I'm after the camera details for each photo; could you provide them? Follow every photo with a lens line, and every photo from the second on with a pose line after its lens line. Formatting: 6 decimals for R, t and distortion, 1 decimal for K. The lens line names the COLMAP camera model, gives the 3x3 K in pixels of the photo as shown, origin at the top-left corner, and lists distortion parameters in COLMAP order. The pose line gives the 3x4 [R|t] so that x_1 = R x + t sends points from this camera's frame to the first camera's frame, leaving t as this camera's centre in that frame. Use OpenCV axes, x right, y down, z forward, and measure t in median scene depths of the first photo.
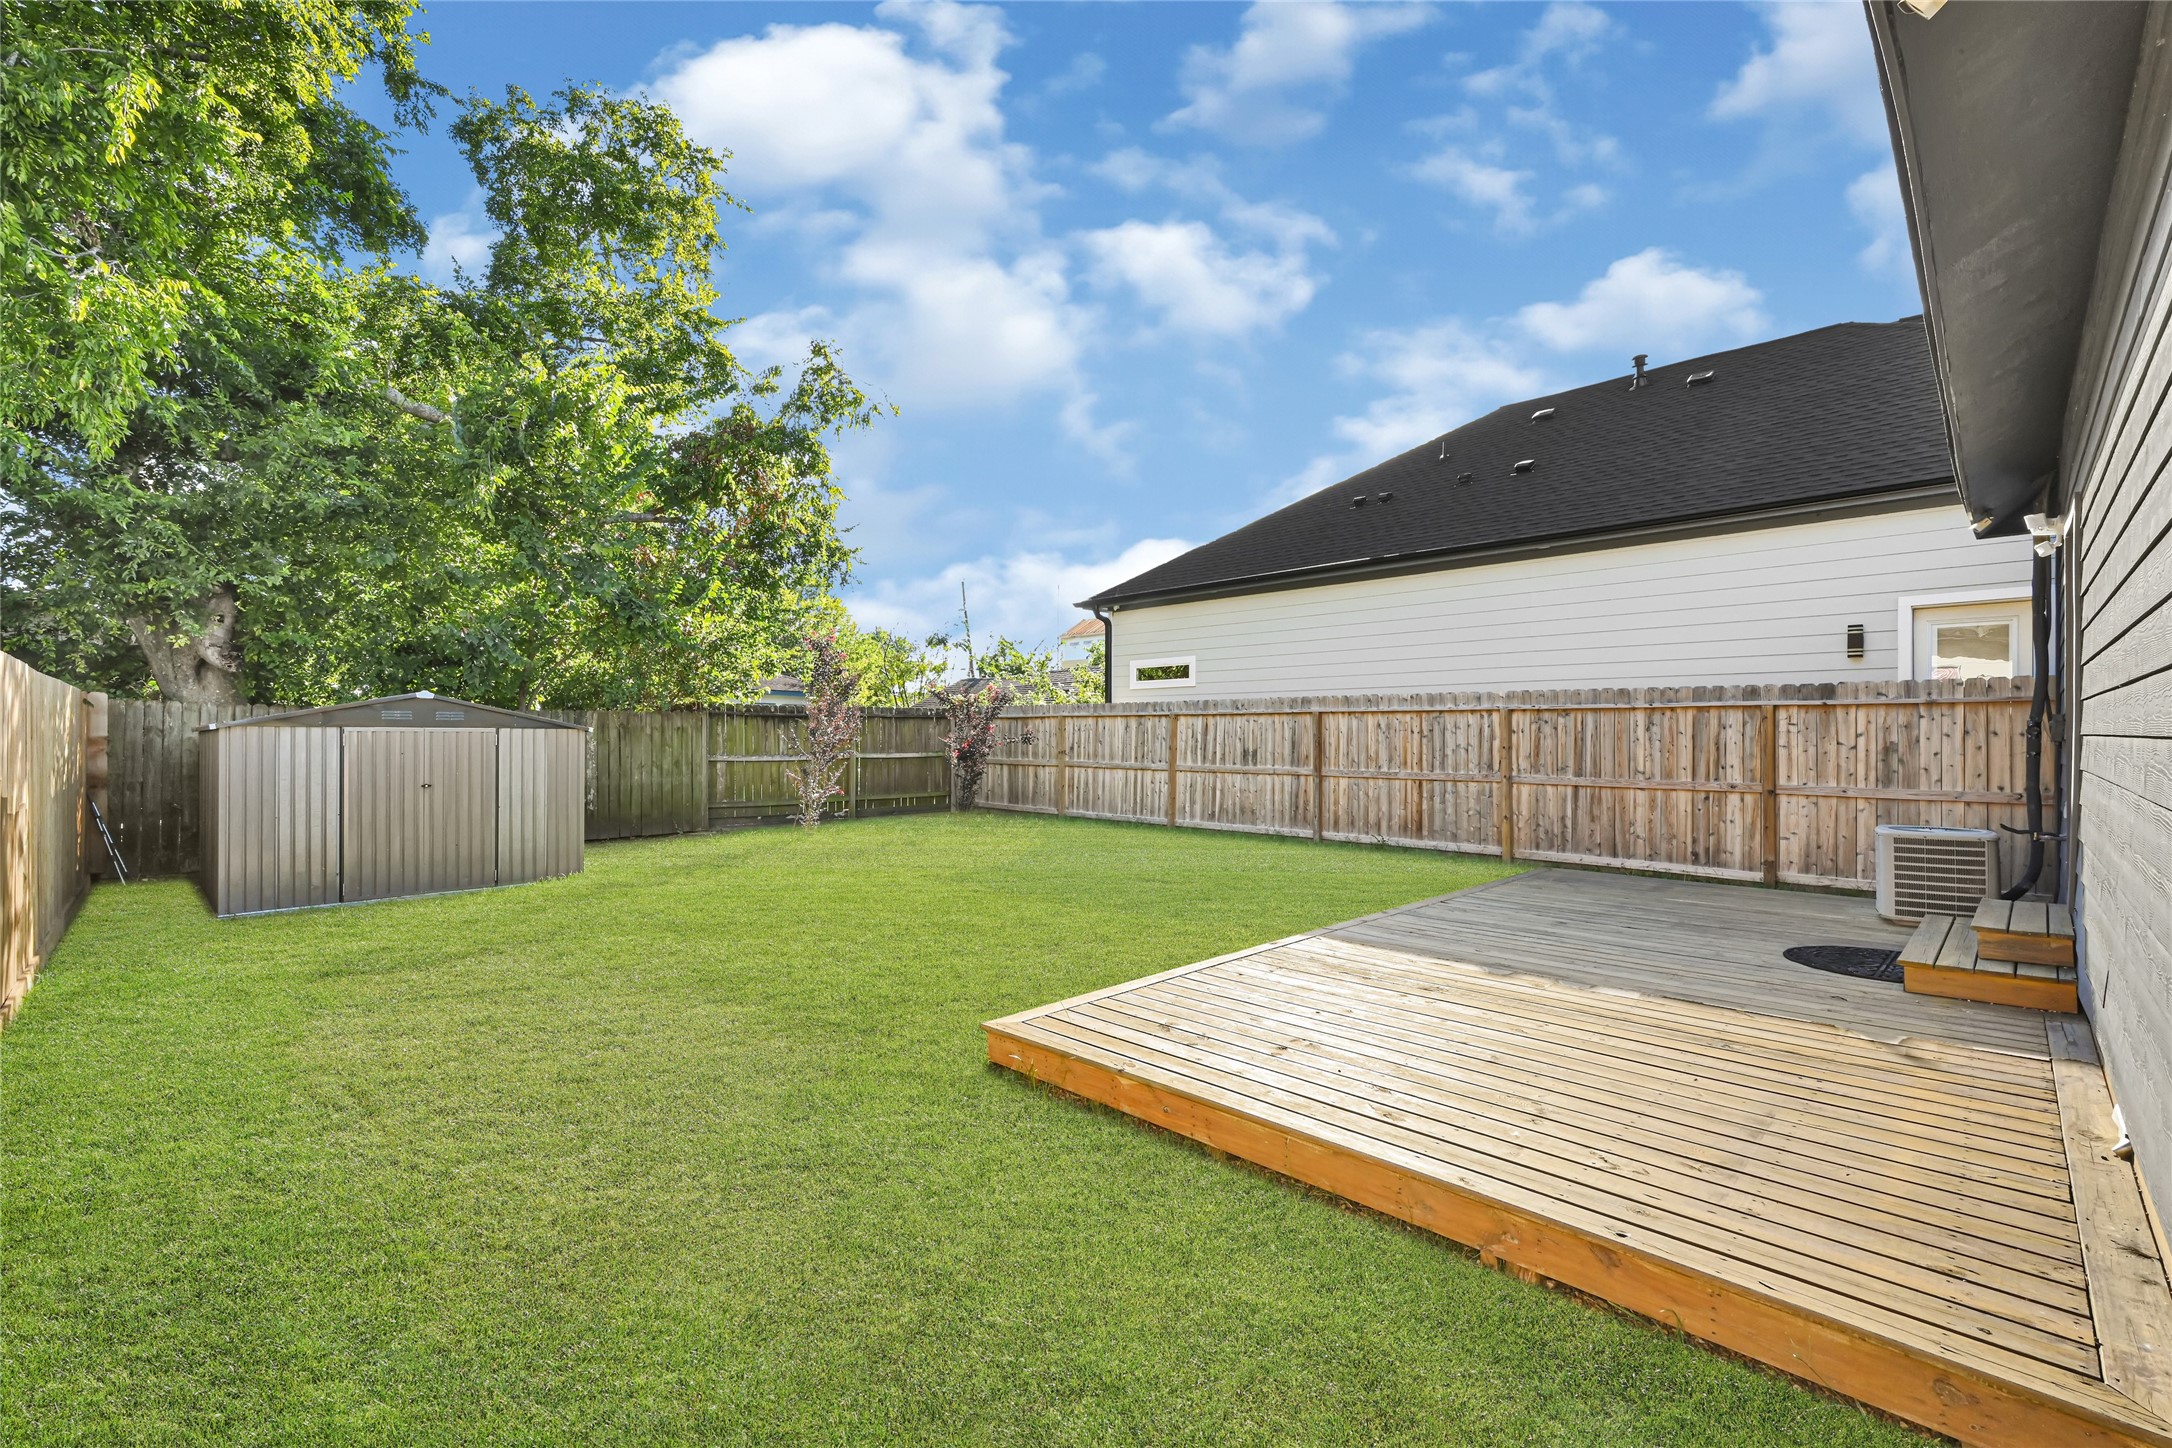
lens RADIAL K [[906.2, 0, 1096.7], [0, 906.2, 734.0], [0, 0, 1]] dist [0.000084, 0.000027]
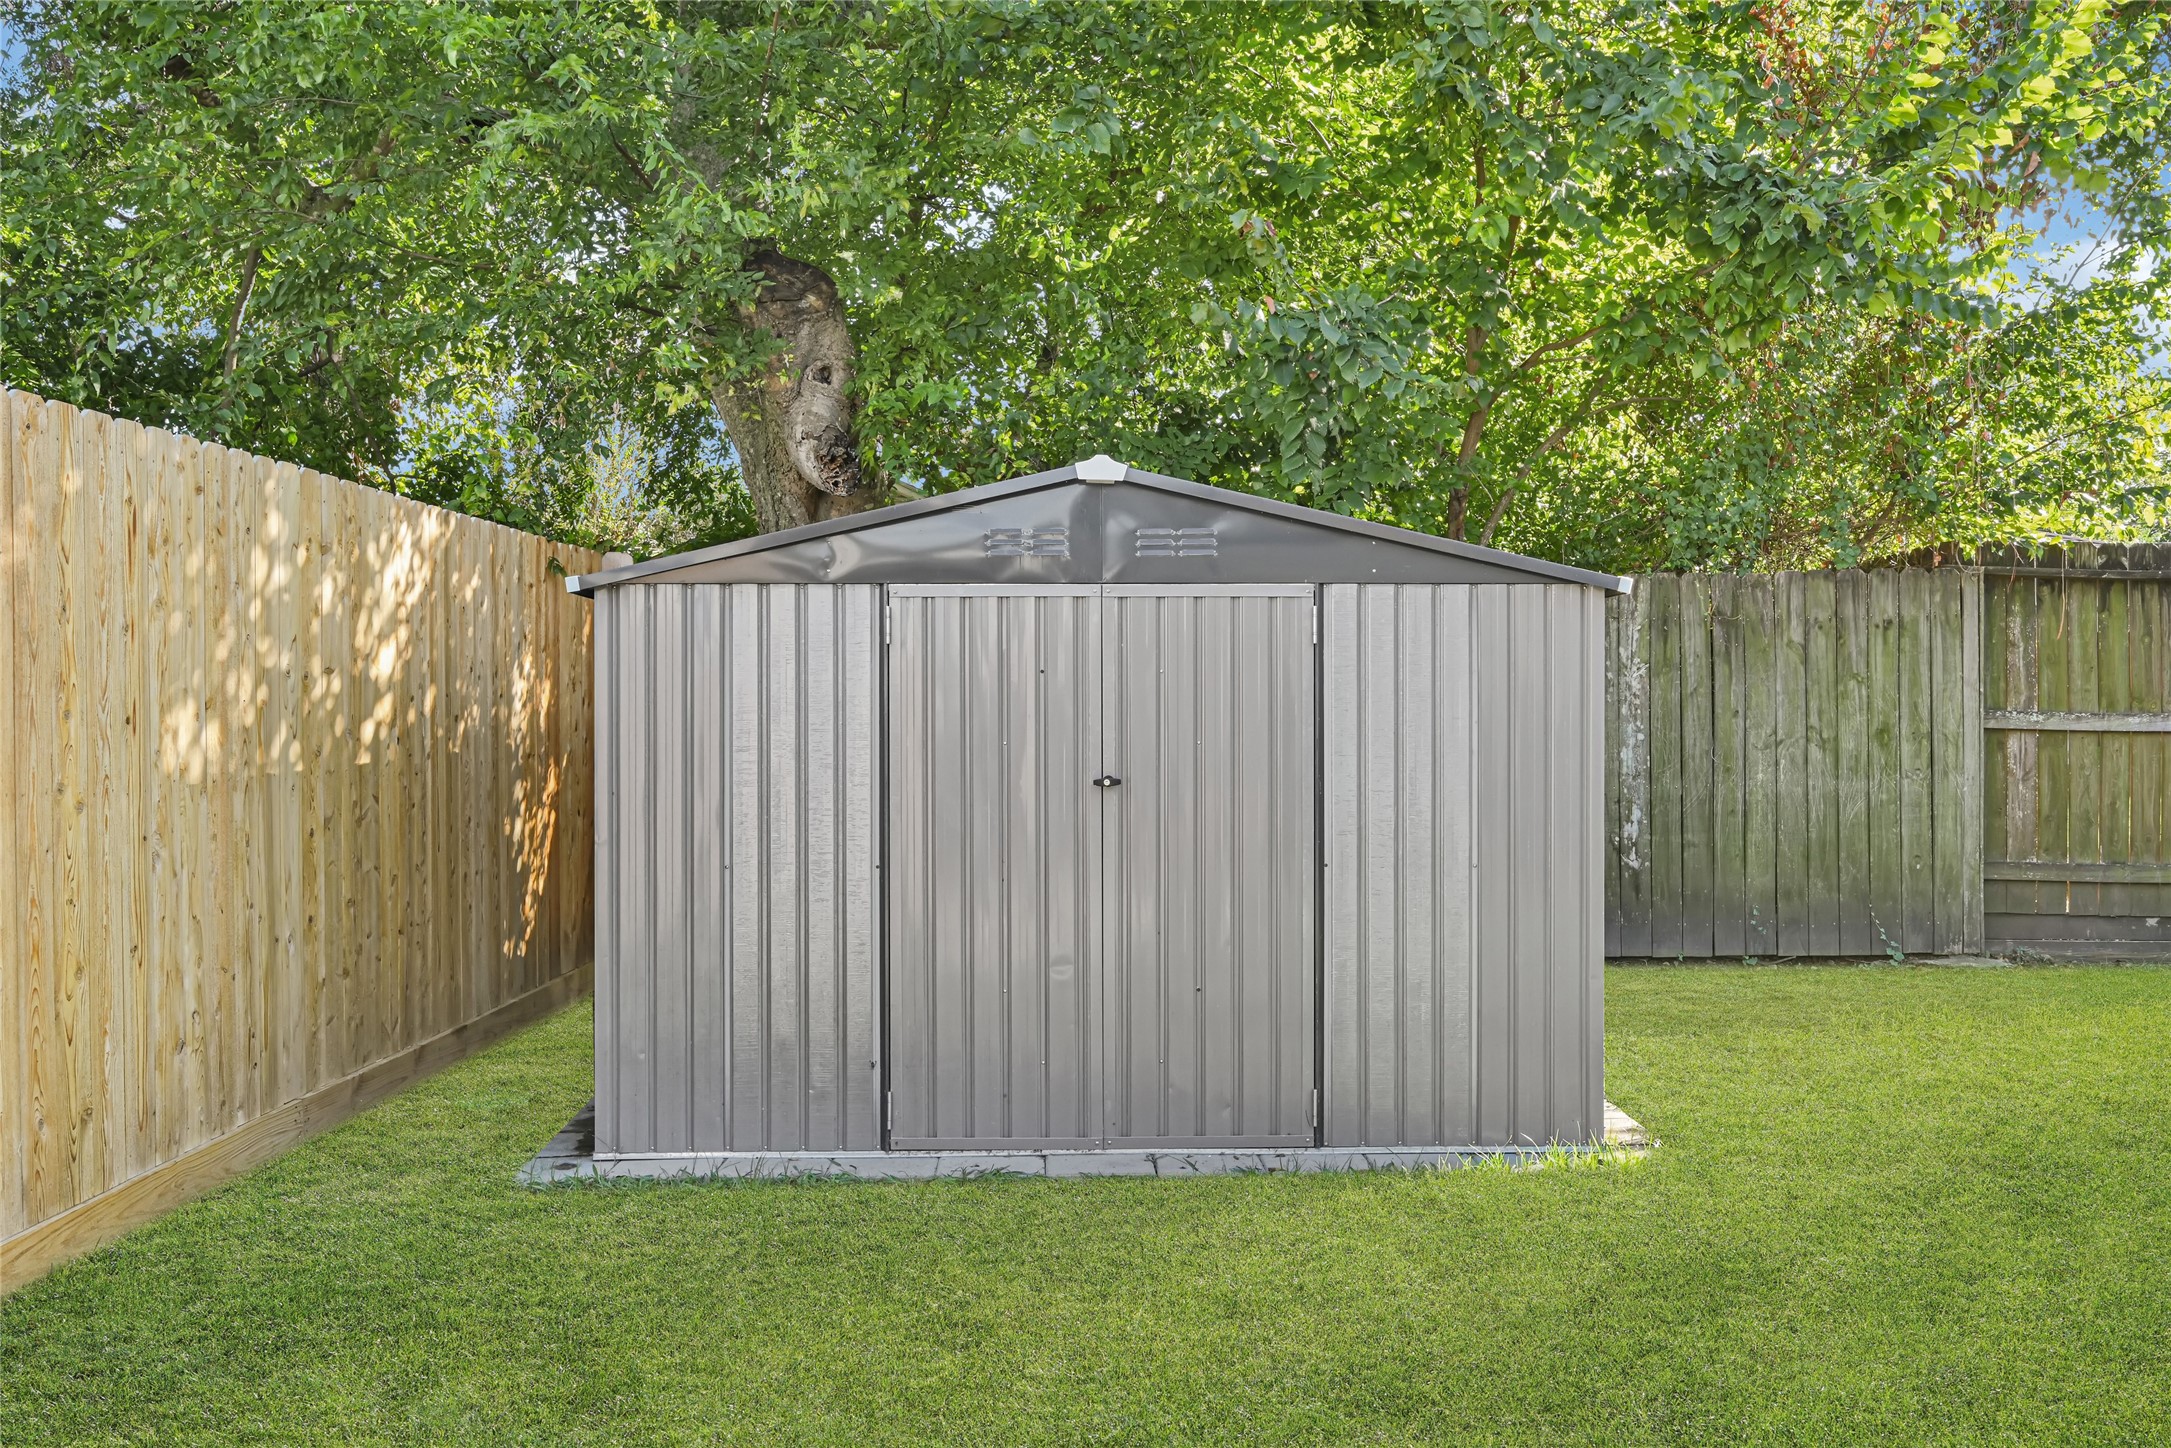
lens RADIAL K [[1619.5, 0, 1090.7], [0, 1619.5, 724.1], [0, 0, 1]] dist [-0.011577, -0.004491]
pose [[0.668750, 0.002820, -0.743482, -0.233103], [0.005477, 0.999947, 0.008719, 0.022583], [0.743467, -0.009903, 0.668700, 0.424997]]
